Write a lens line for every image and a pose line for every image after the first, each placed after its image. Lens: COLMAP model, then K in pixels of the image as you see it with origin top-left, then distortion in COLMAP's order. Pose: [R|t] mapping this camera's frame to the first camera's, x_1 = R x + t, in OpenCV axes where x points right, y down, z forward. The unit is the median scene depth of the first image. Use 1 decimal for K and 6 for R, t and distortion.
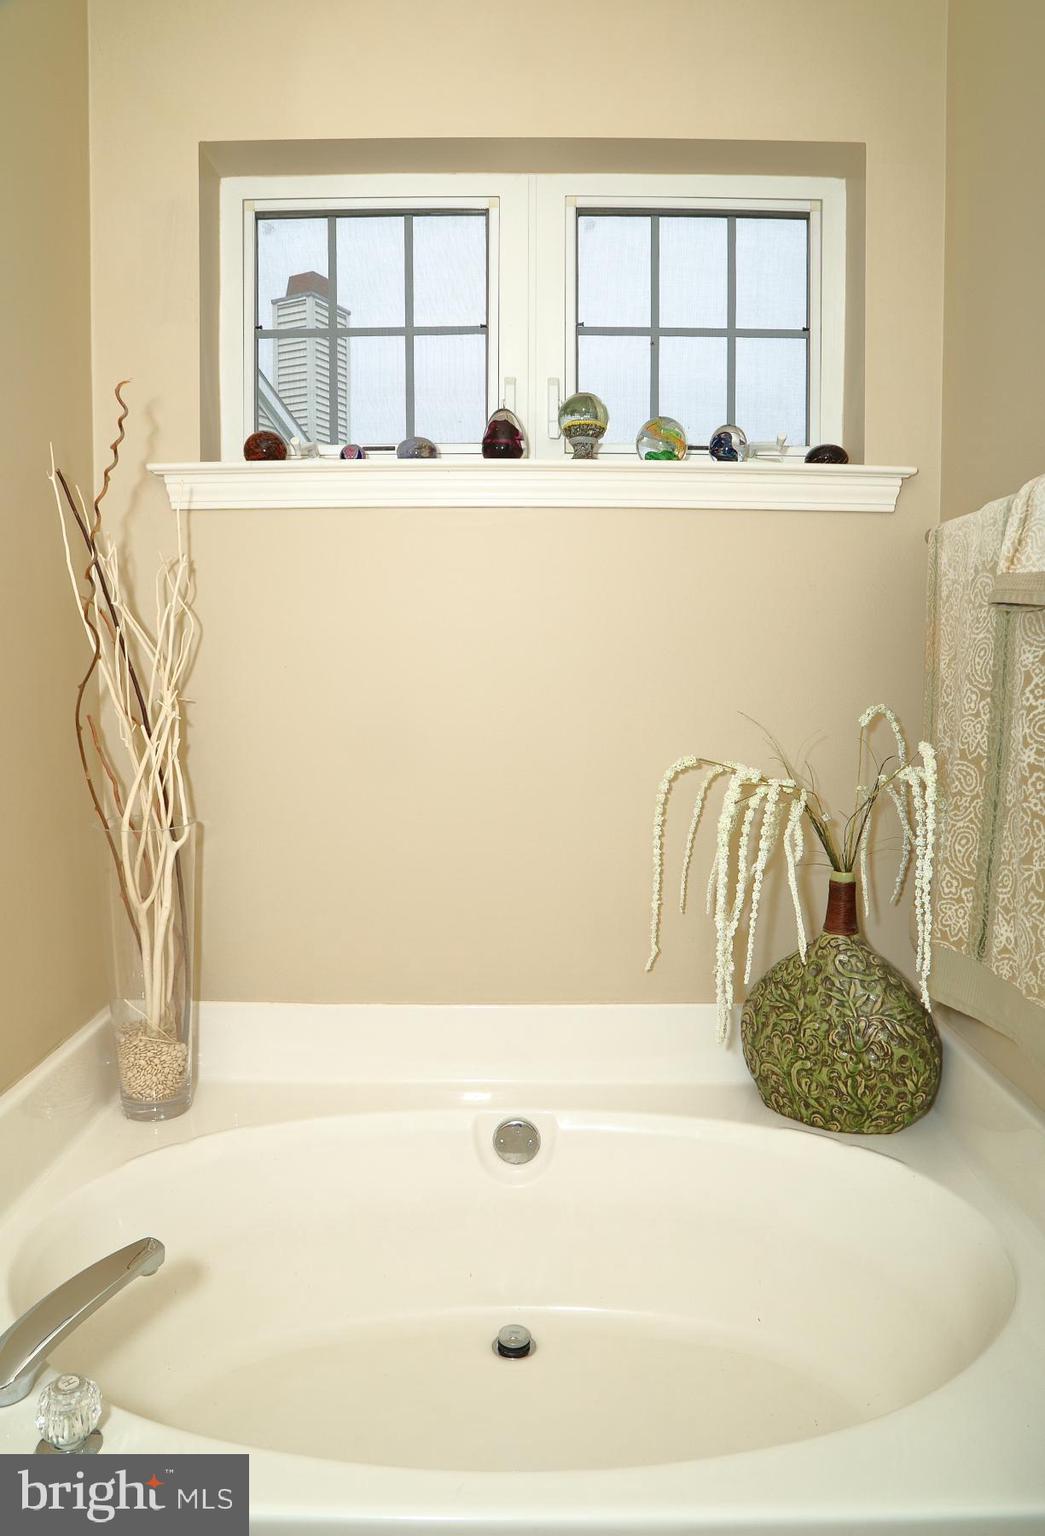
lens RADIAL K [[1050.2, 0, 526.7], [0, 1050.2, 768.3], [0, 0, 1]] dist [-0.107517, 0.011155]
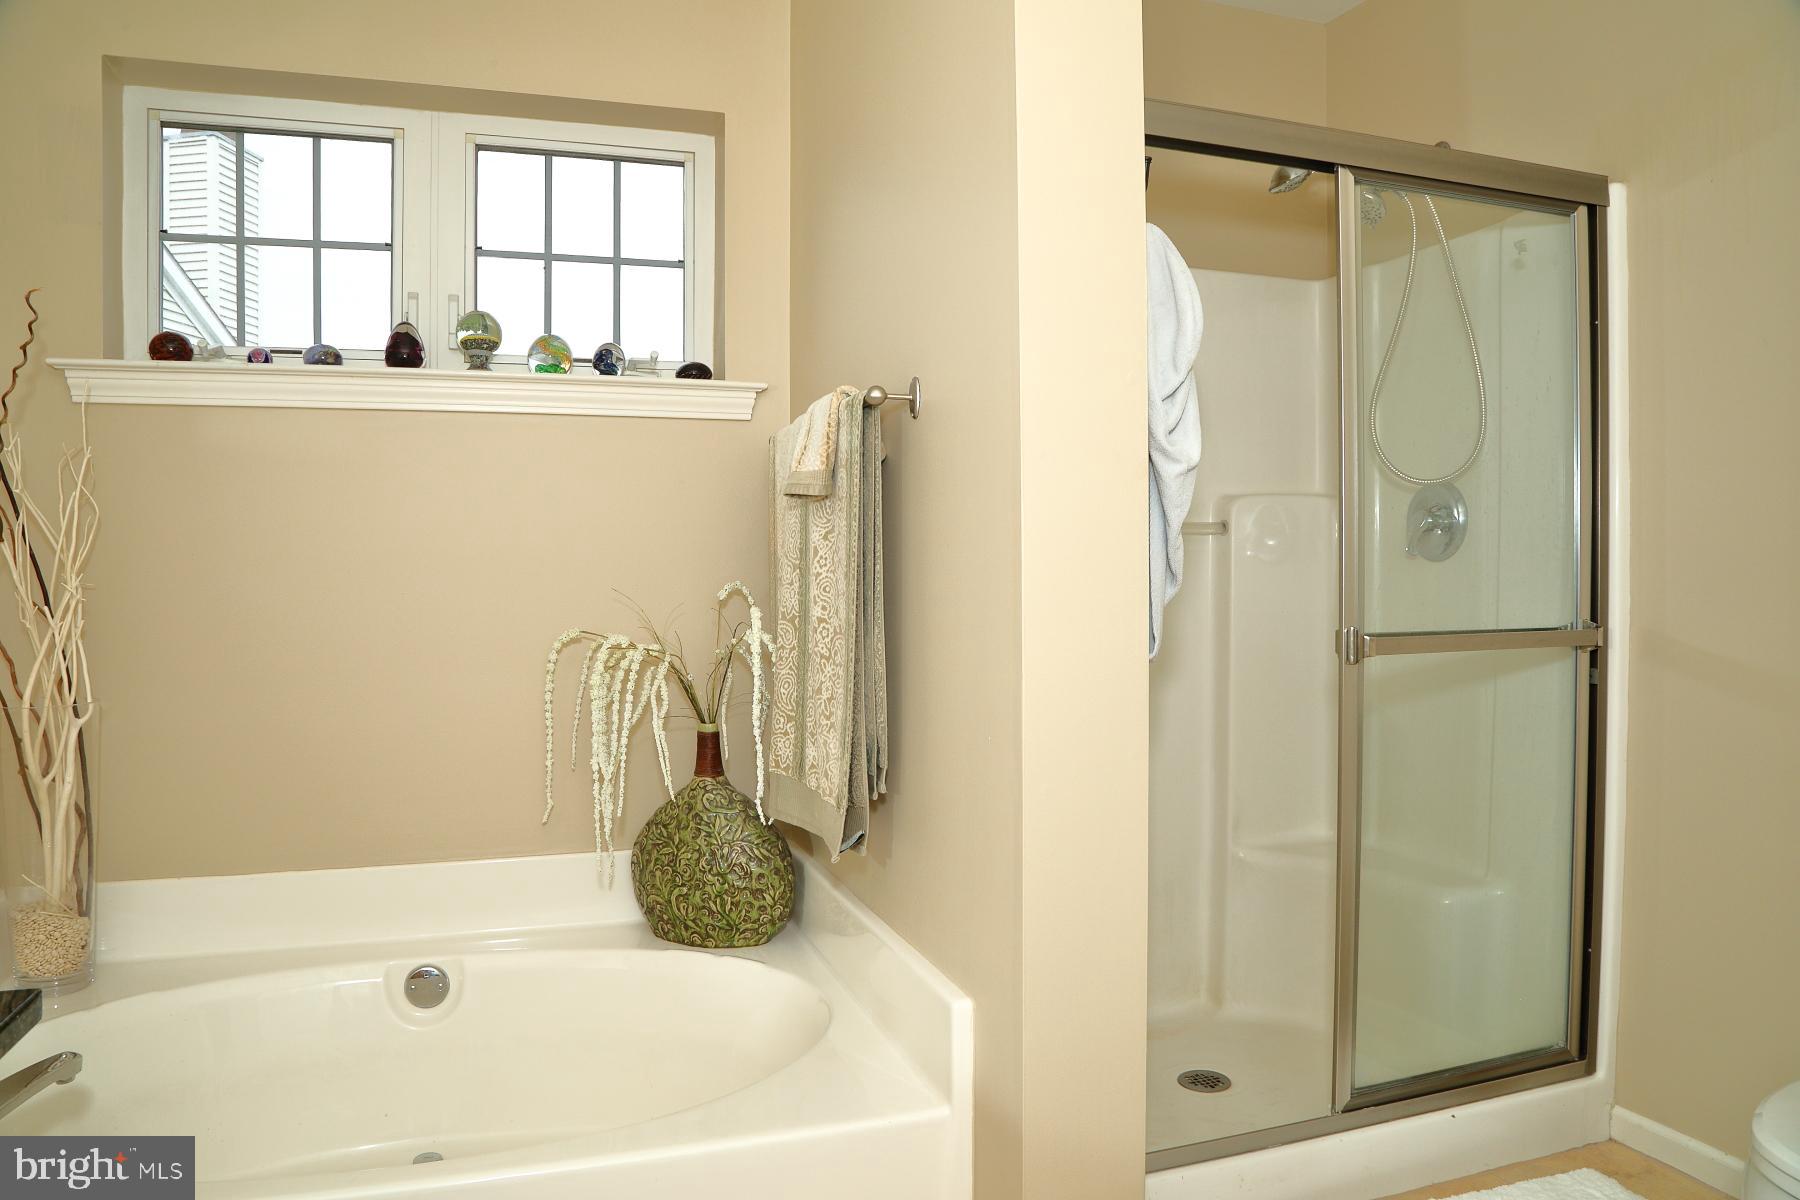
lens RADIAL K [[1226.6, 0, 892.3], [0, 1226.6, 614.9], [0, 0, 1]] dist [-0.109516, 0.048844]
pose [[0.950420, -0.016409, 0.310536, 0.073396], [0.037406, 0.997388, -0.061782, 0.069327], [-0.308712, 0.070335, 0.948552, -0.379634]]
